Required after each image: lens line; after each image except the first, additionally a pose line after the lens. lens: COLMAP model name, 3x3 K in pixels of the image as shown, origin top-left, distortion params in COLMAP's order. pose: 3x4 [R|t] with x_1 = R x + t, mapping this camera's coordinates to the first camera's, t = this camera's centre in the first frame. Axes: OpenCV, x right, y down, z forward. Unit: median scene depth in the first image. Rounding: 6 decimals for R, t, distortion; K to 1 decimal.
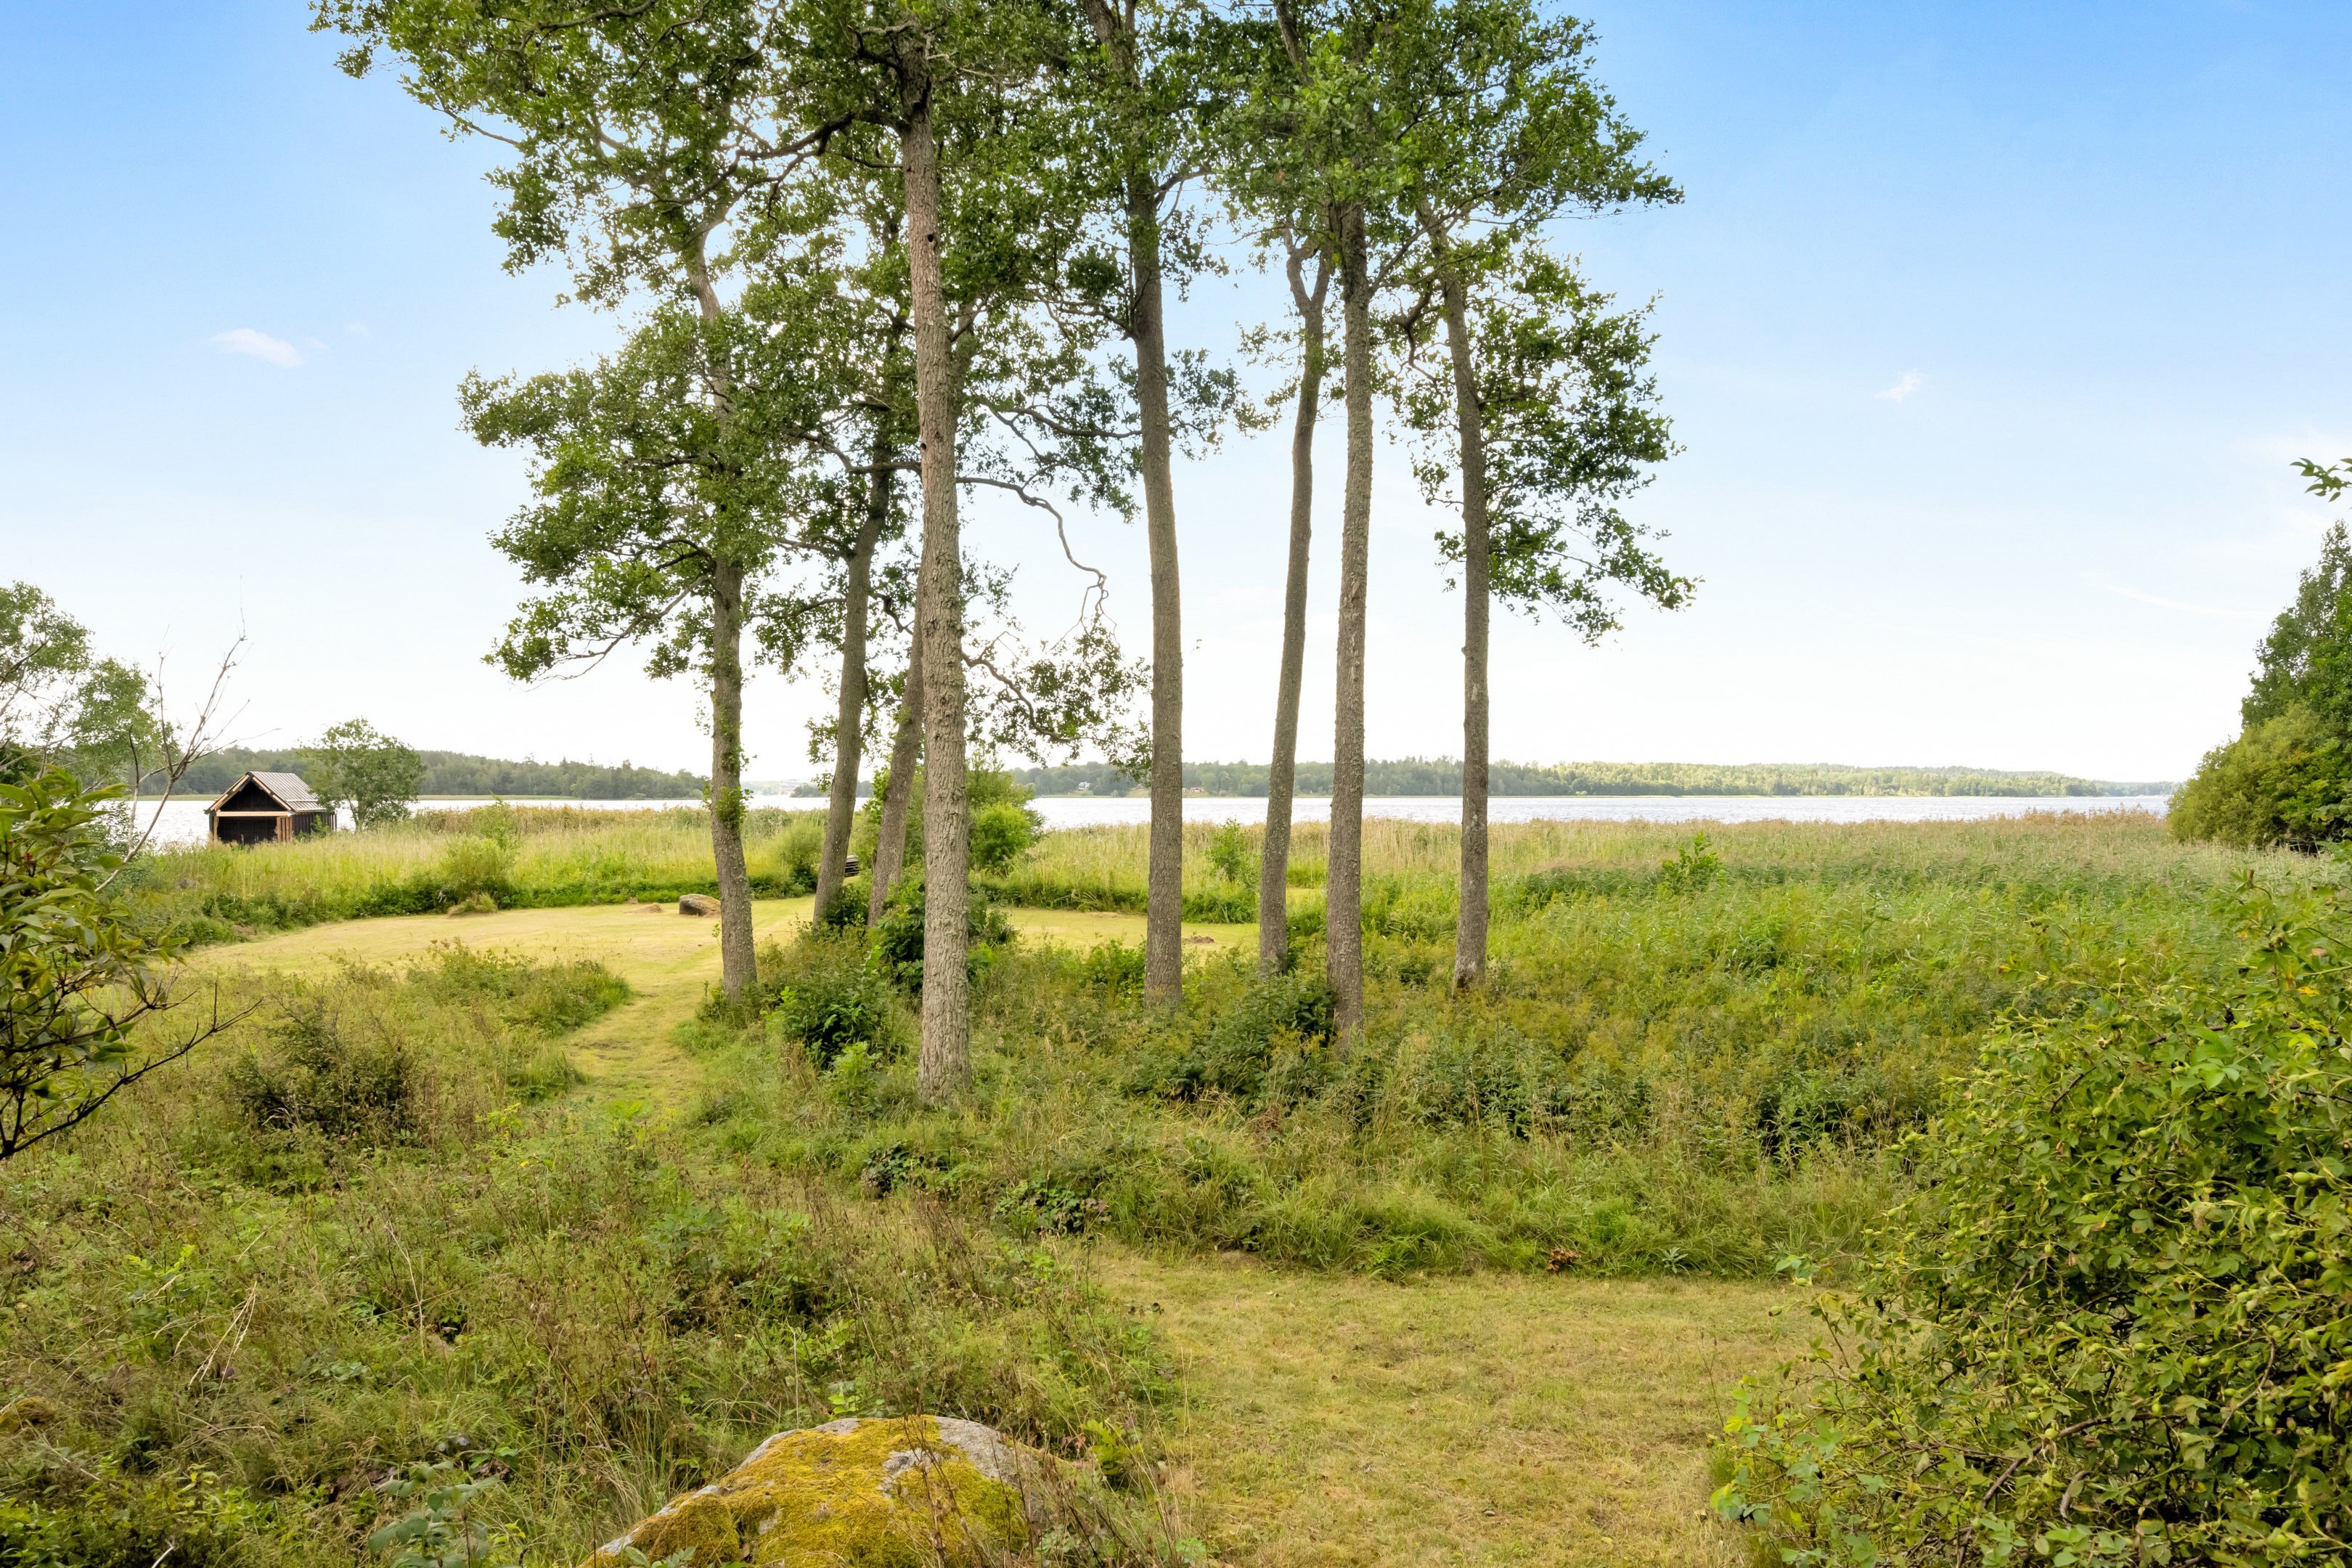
lens RADIAL K [[1498.1, 0, 1175.7], [0, 1498.1, 787.3], [0, 0, 1]] dist [-0.003186, 0.000035]
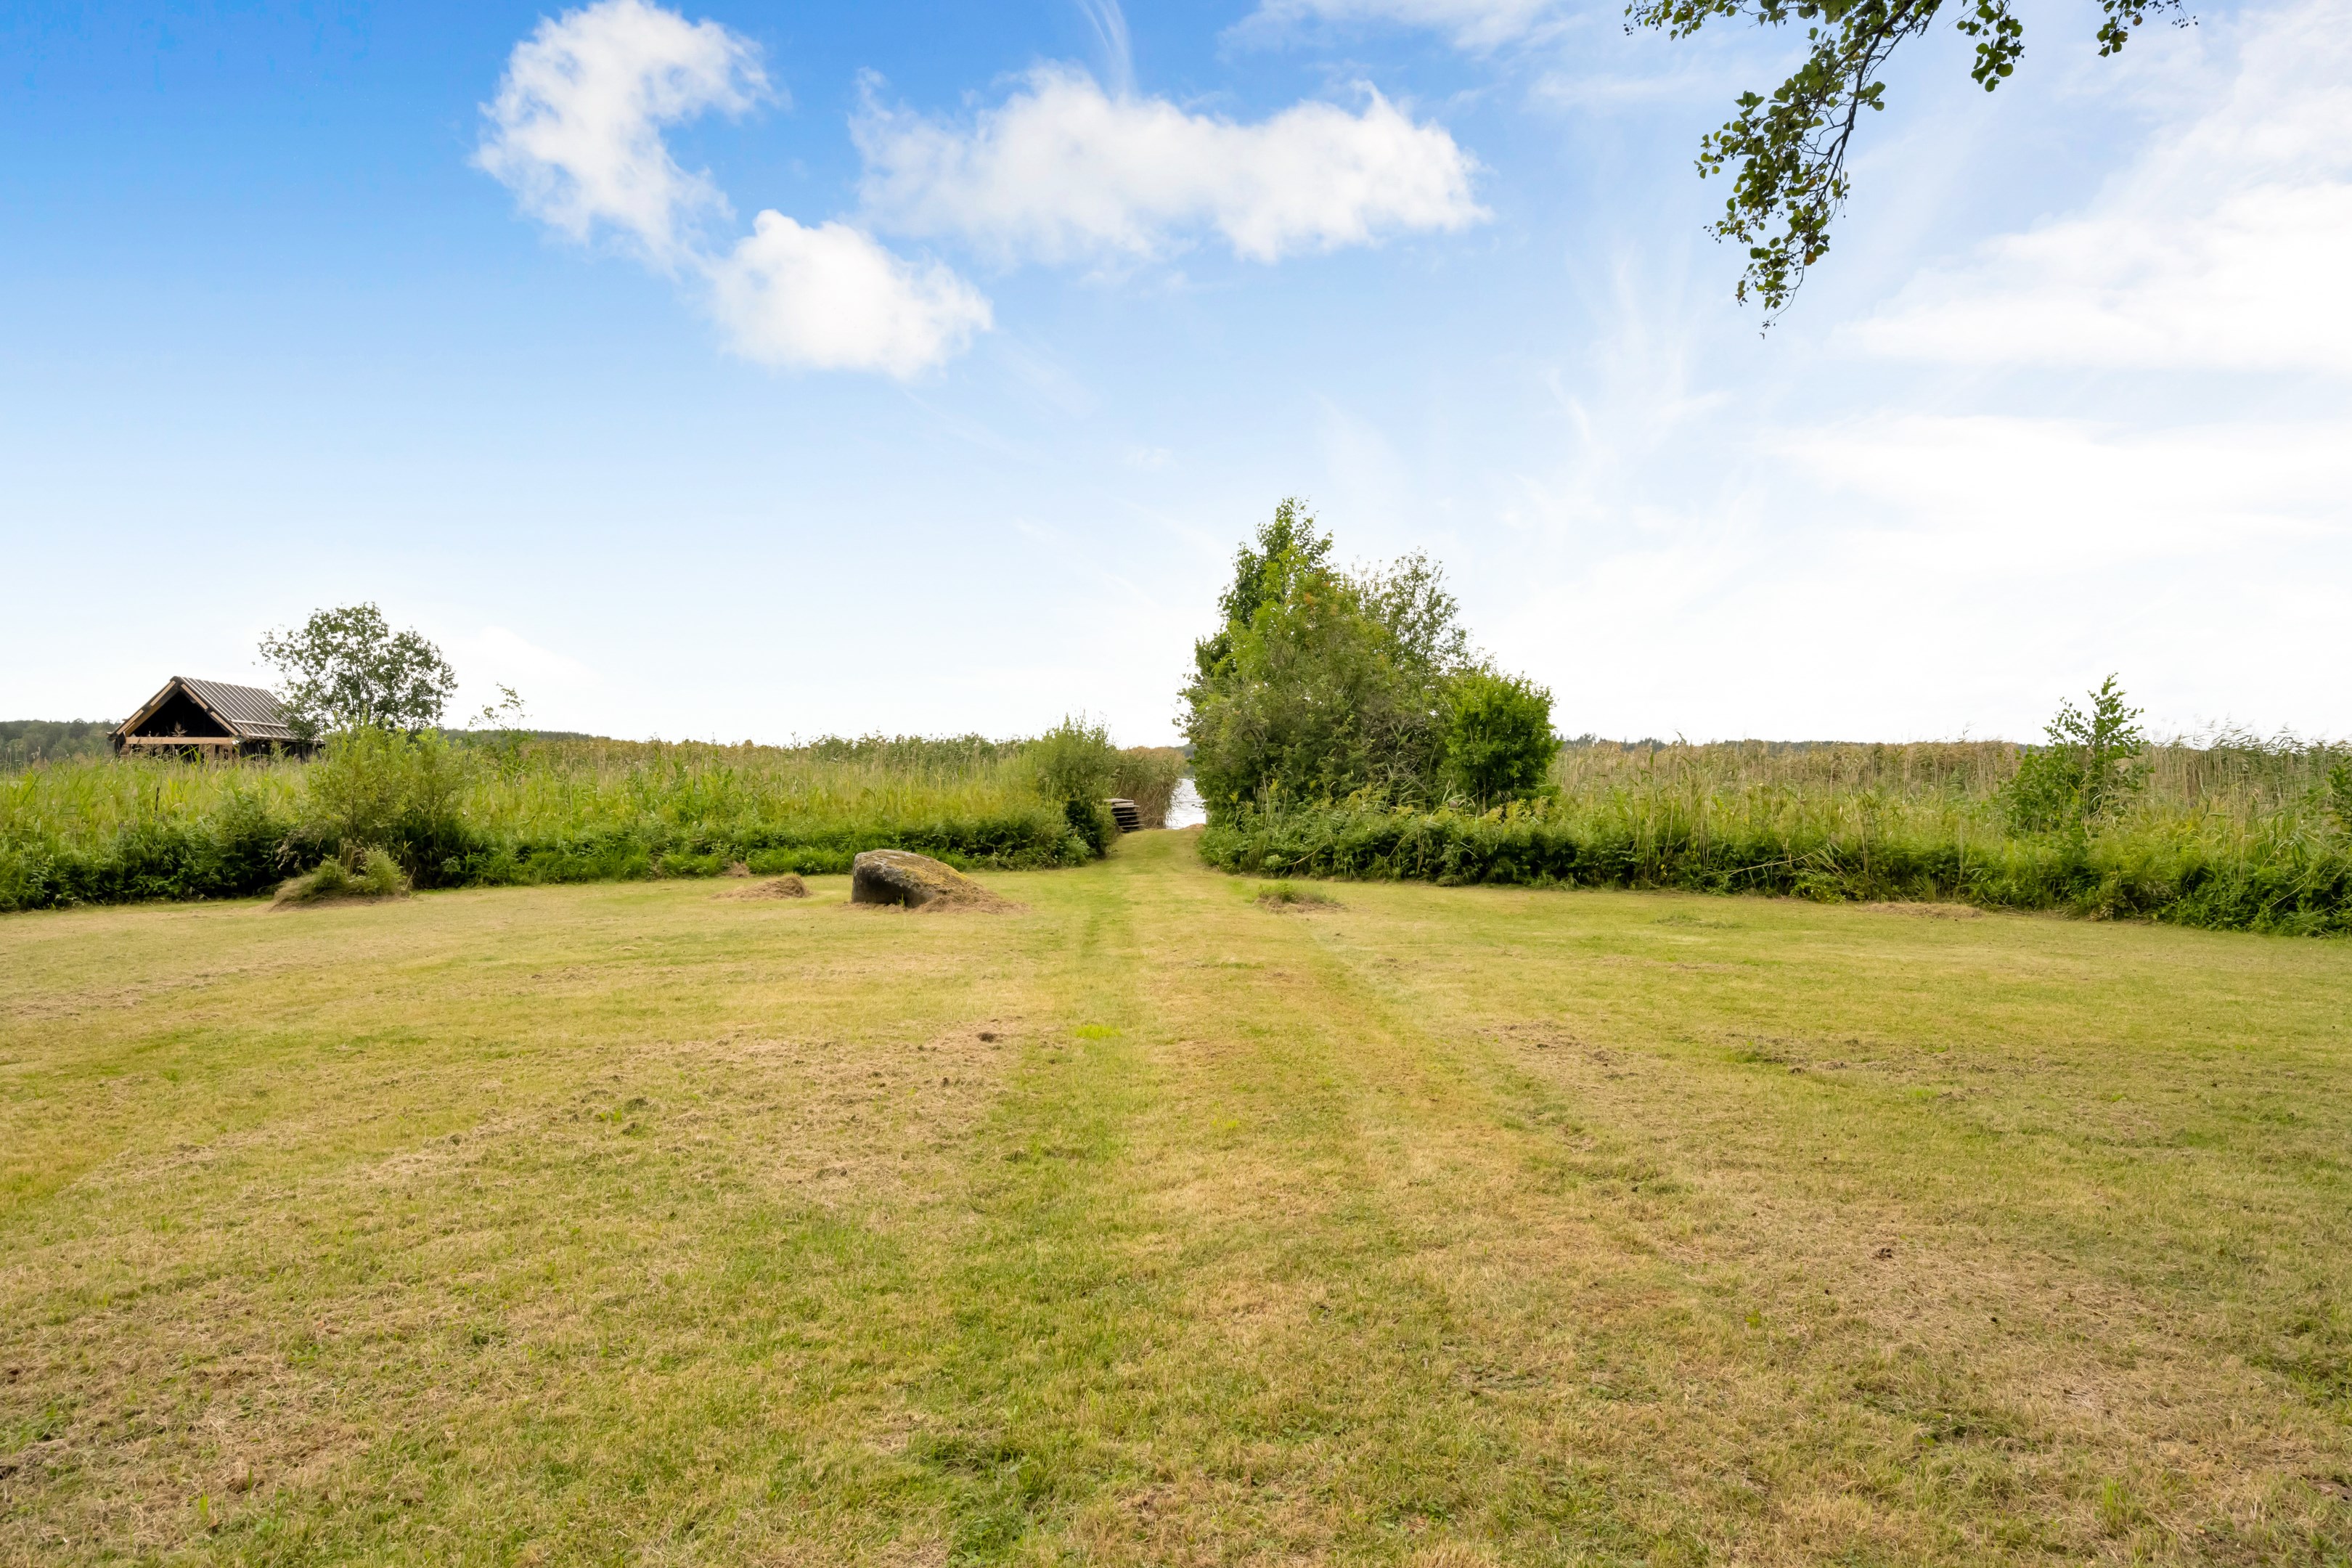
lens RADIAL K [[1498.1, 0, 1167.3], [0, 1498.1, 785.8], [0, 0, 1]] dist [-0.003186, 0.000035]
pose [[0.996551, -0.000123, -0.082984, -0.203896], [0.001004, 0.999944, 0.010576, 0.047195], [0.082978, -0.010623, 0.996495, 0.580333]]
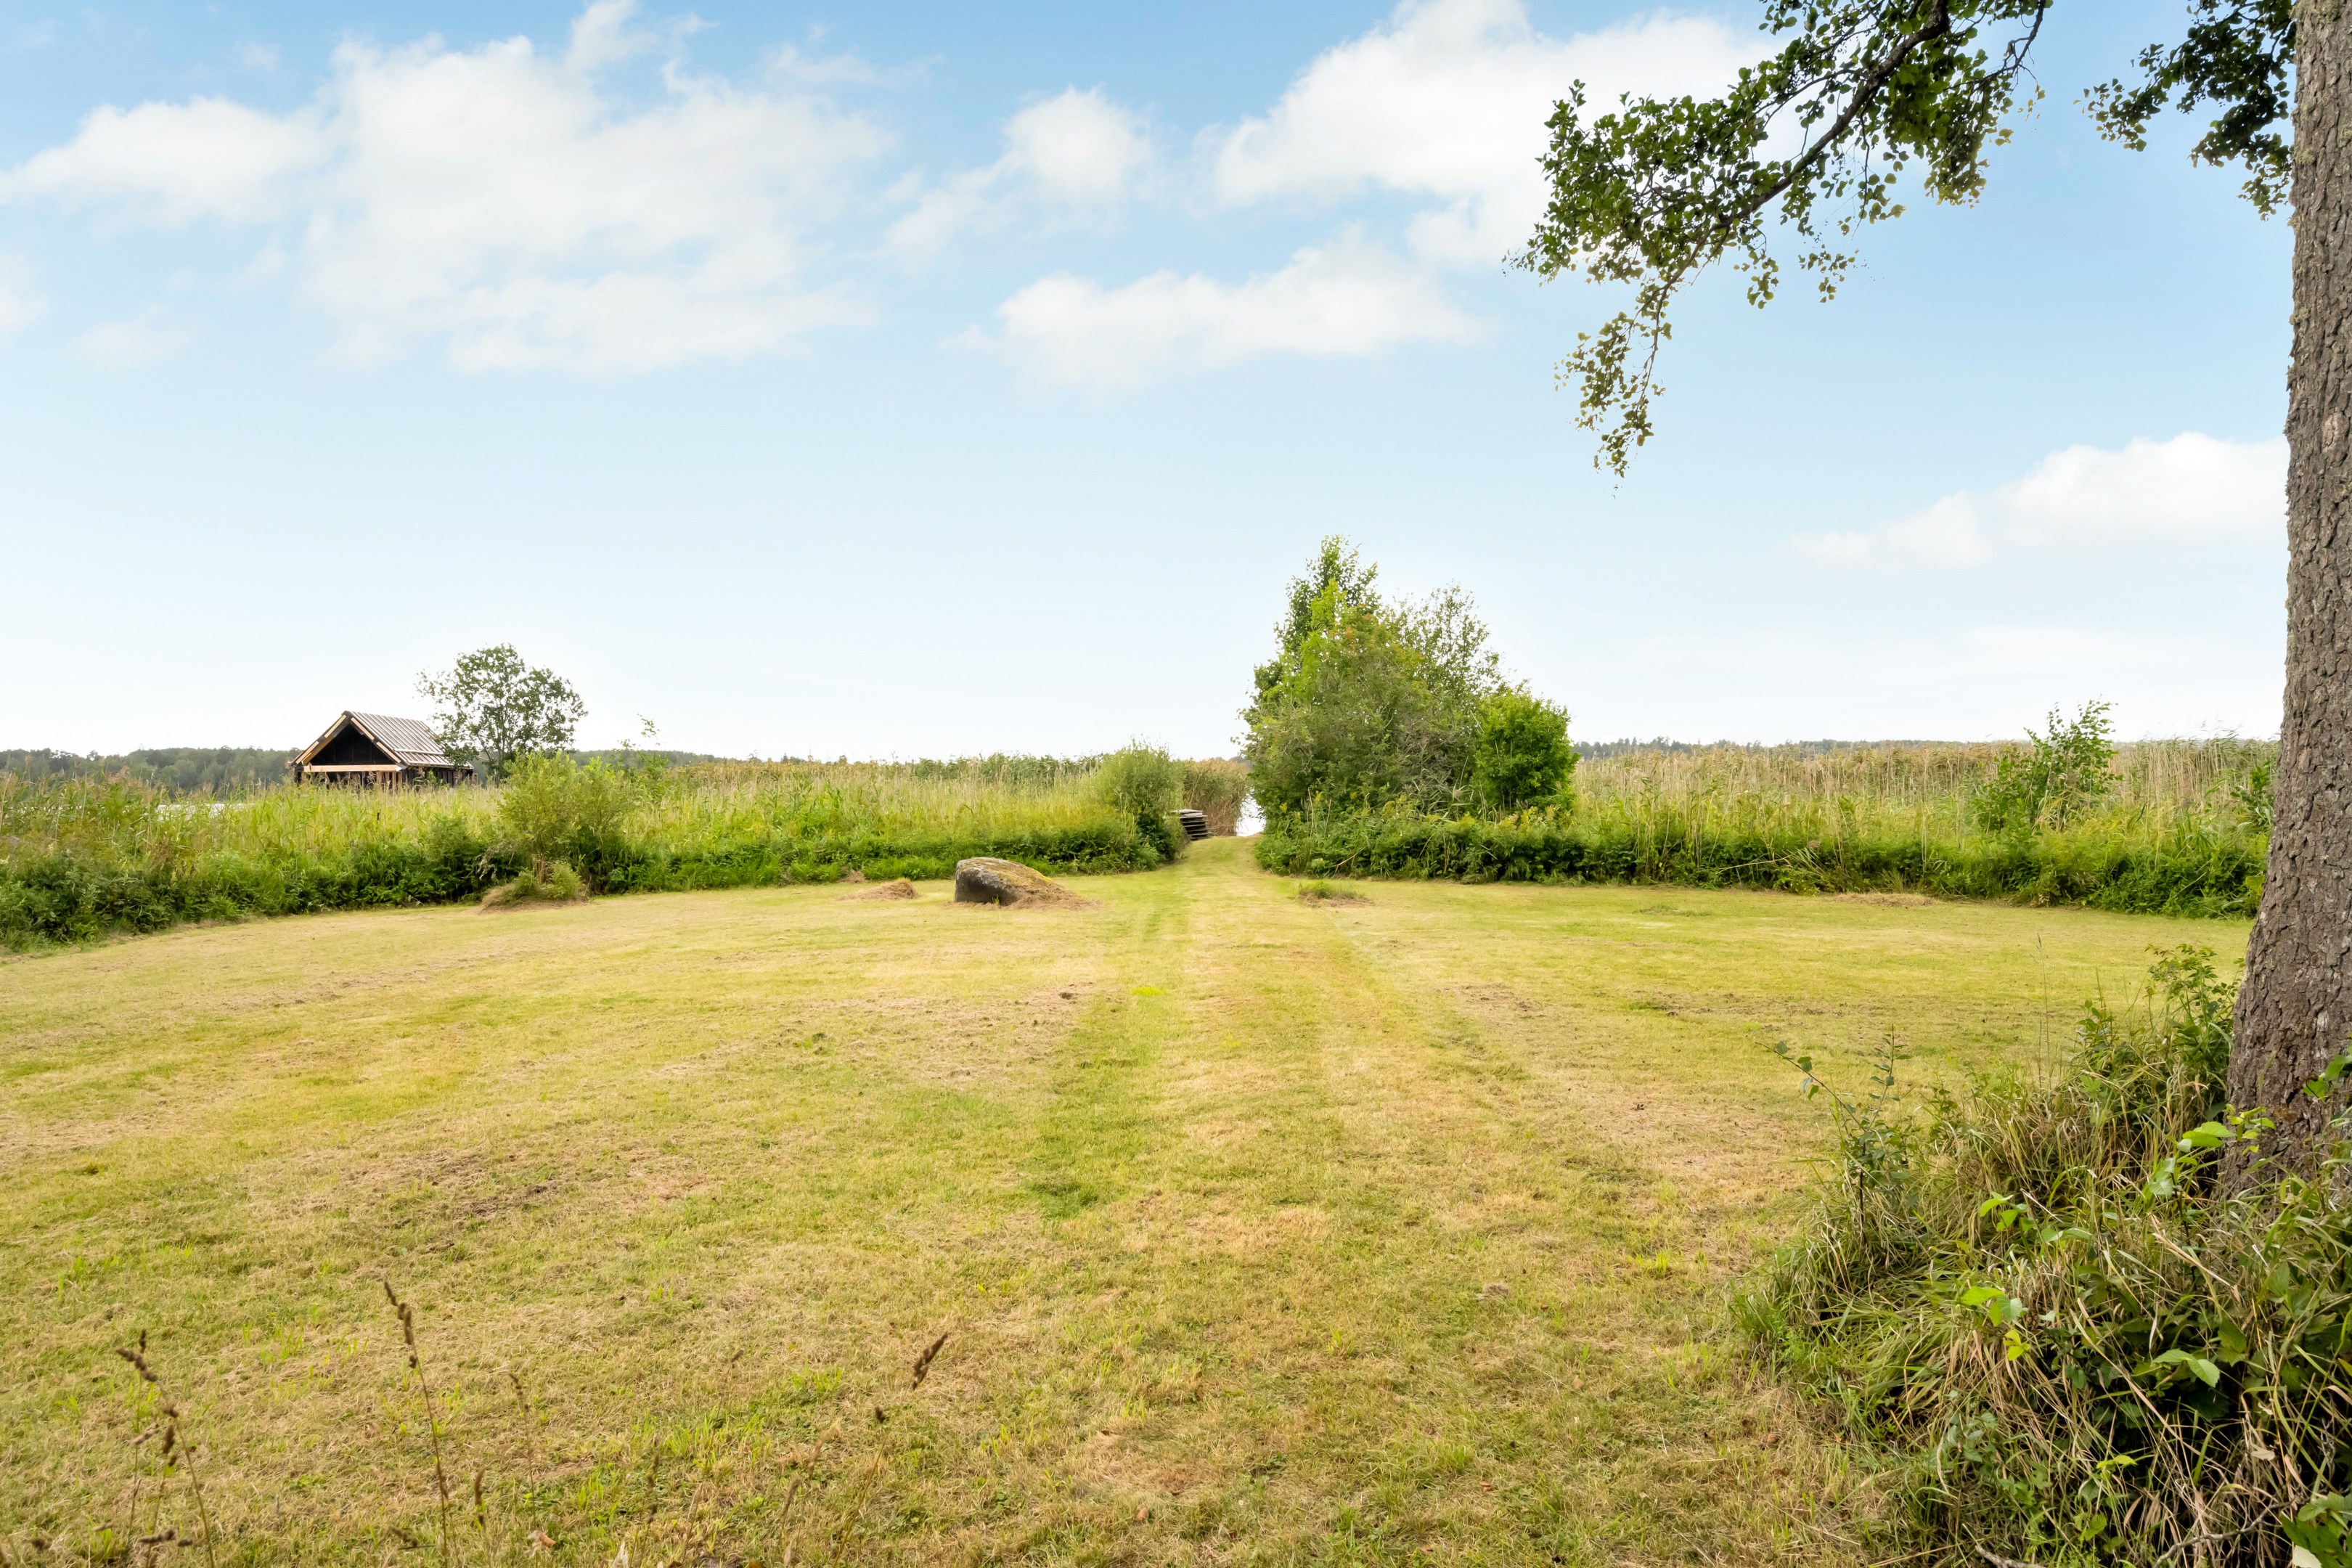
lens RADIAL K [[1498.1, 0, 1177.5], [0, 1498.1, 793.9], [0, 0, 1]] dist [-0.003186, 0.000035]
pose [[0.991184, -0.013781, -0.131773, -0.188779], [0.015357, 0.999822, 0.010955, 0.044243], [0.131599, -0.012882, 0.991219, 0.514578]]
